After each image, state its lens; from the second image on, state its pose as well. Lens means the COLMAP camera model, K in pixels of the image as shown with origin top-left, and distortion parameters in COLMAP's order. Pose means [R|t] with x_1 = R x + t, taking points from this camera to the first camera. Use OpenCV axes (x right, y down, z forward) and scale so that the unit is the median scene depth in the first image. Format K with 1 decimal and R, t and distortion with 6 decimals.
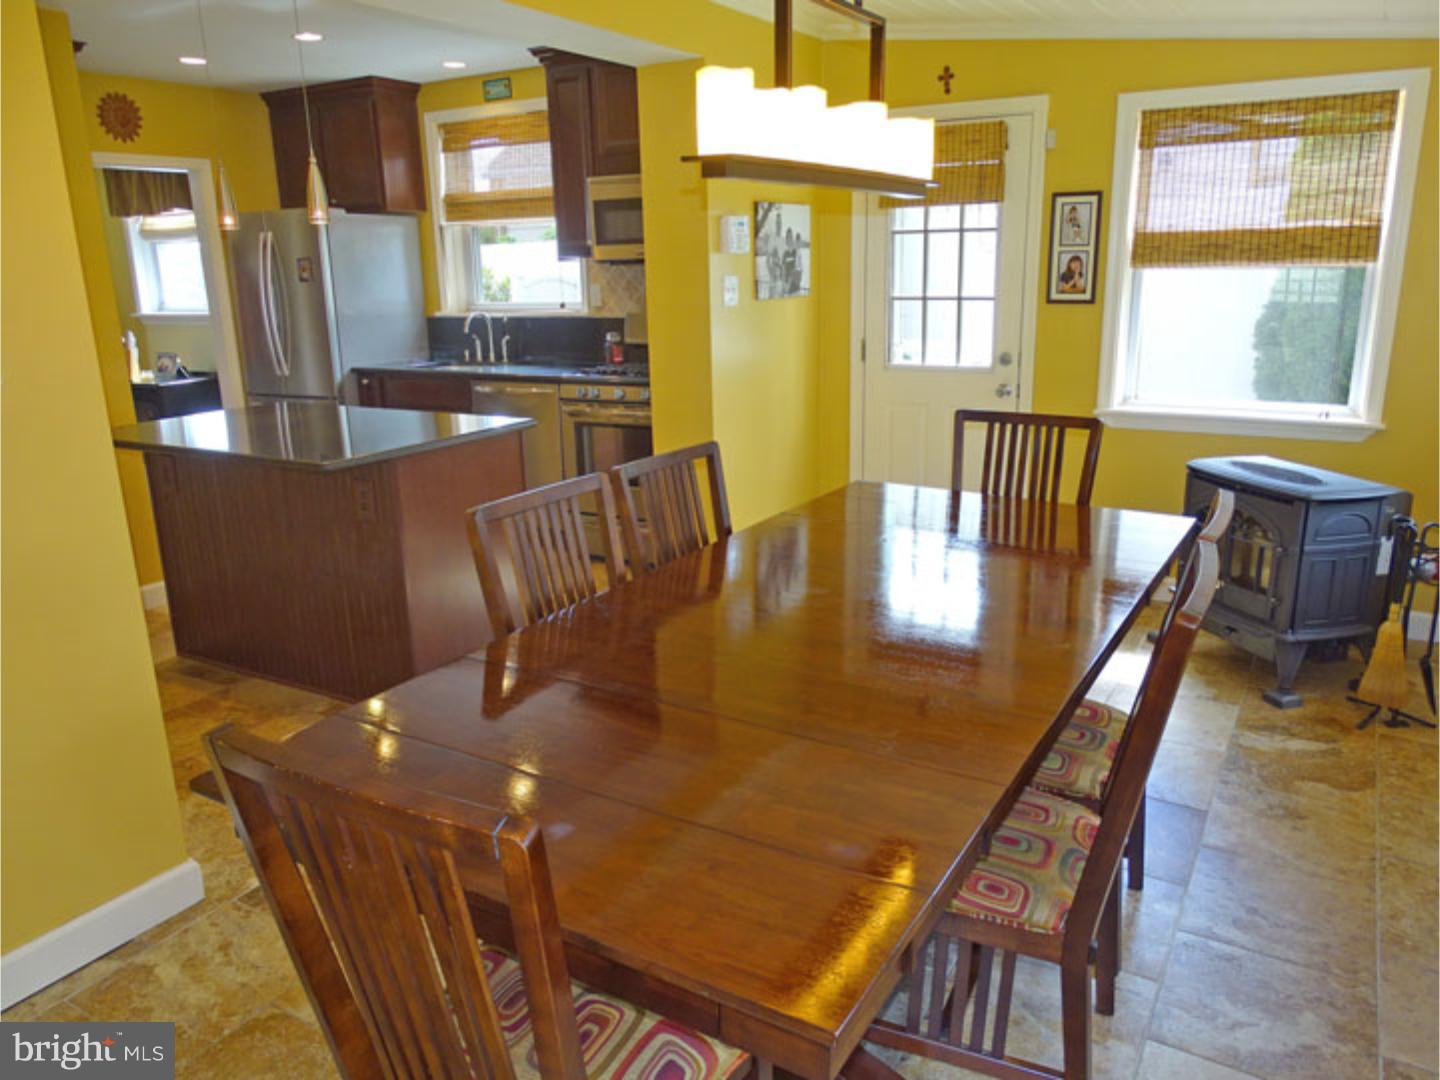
lens RADIAL K [[1025.1, 0, 712.4], [0, 1025.1, 534.2], [0, 0, 1]] dist [0.004228, 0.013816]
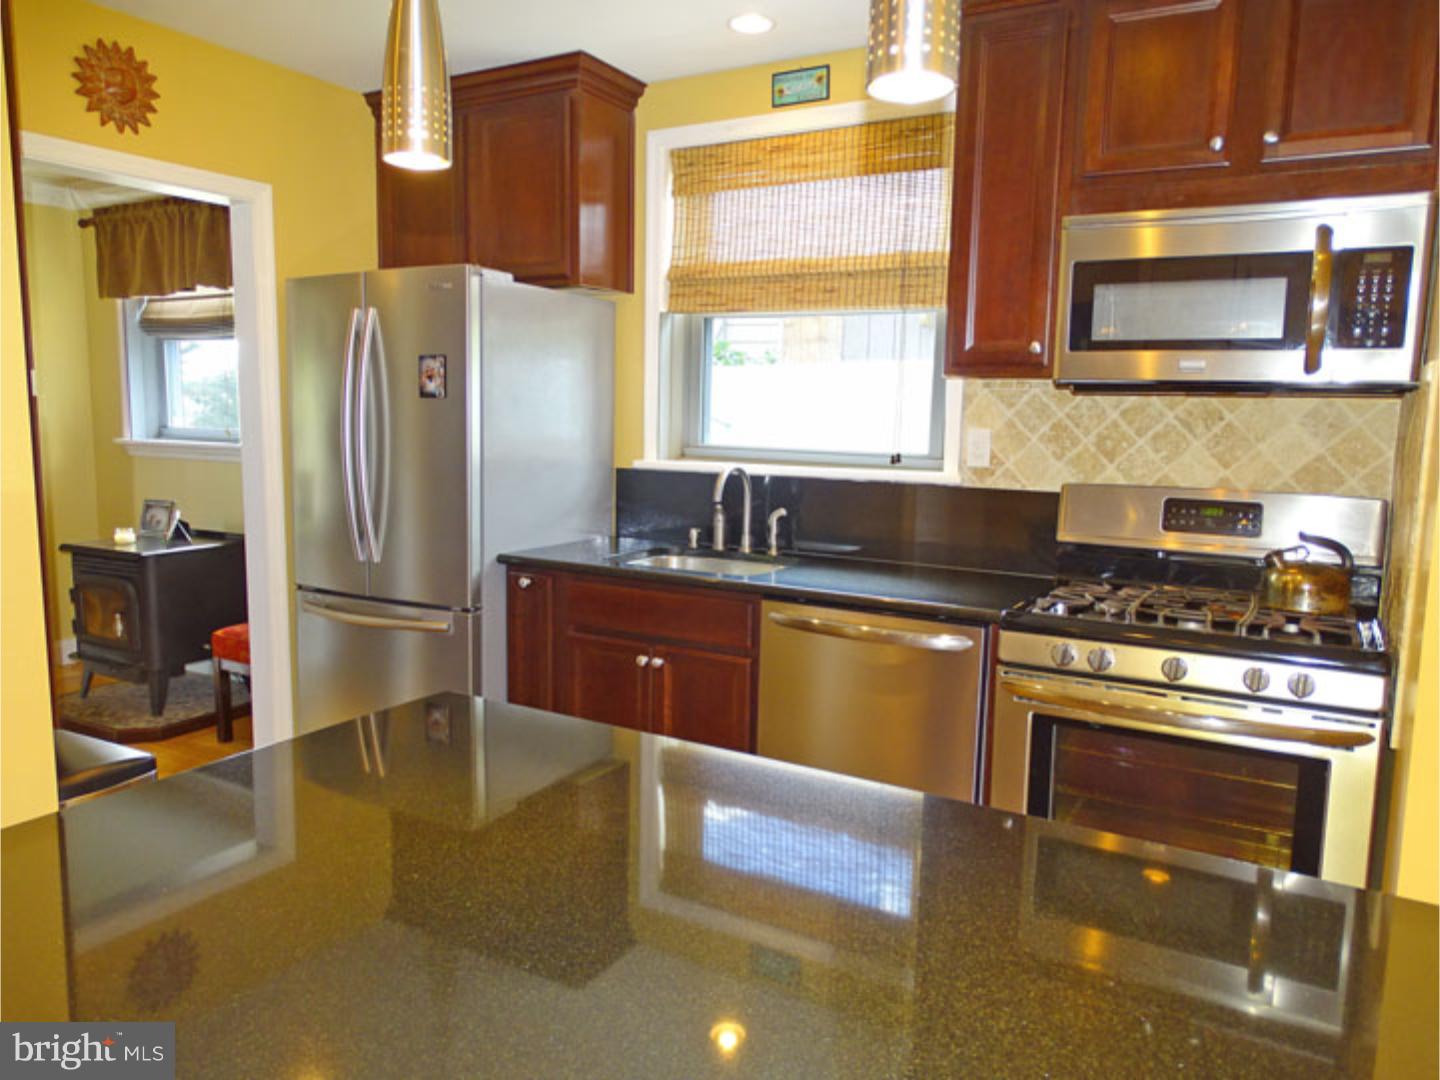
lens RADIAL K [[948.4, 0, 726.4], [0, 948.4, 545.4], [0, 0, 1]] dist [0.001700, -0.000349]
pose [[0.997838, 0.040761, 0.051547, -0.253771], [-0.034301, 0.992118, -0.120522, -0.108965], [-0.056053, 0.118494, 0.991371, 0.483341]]
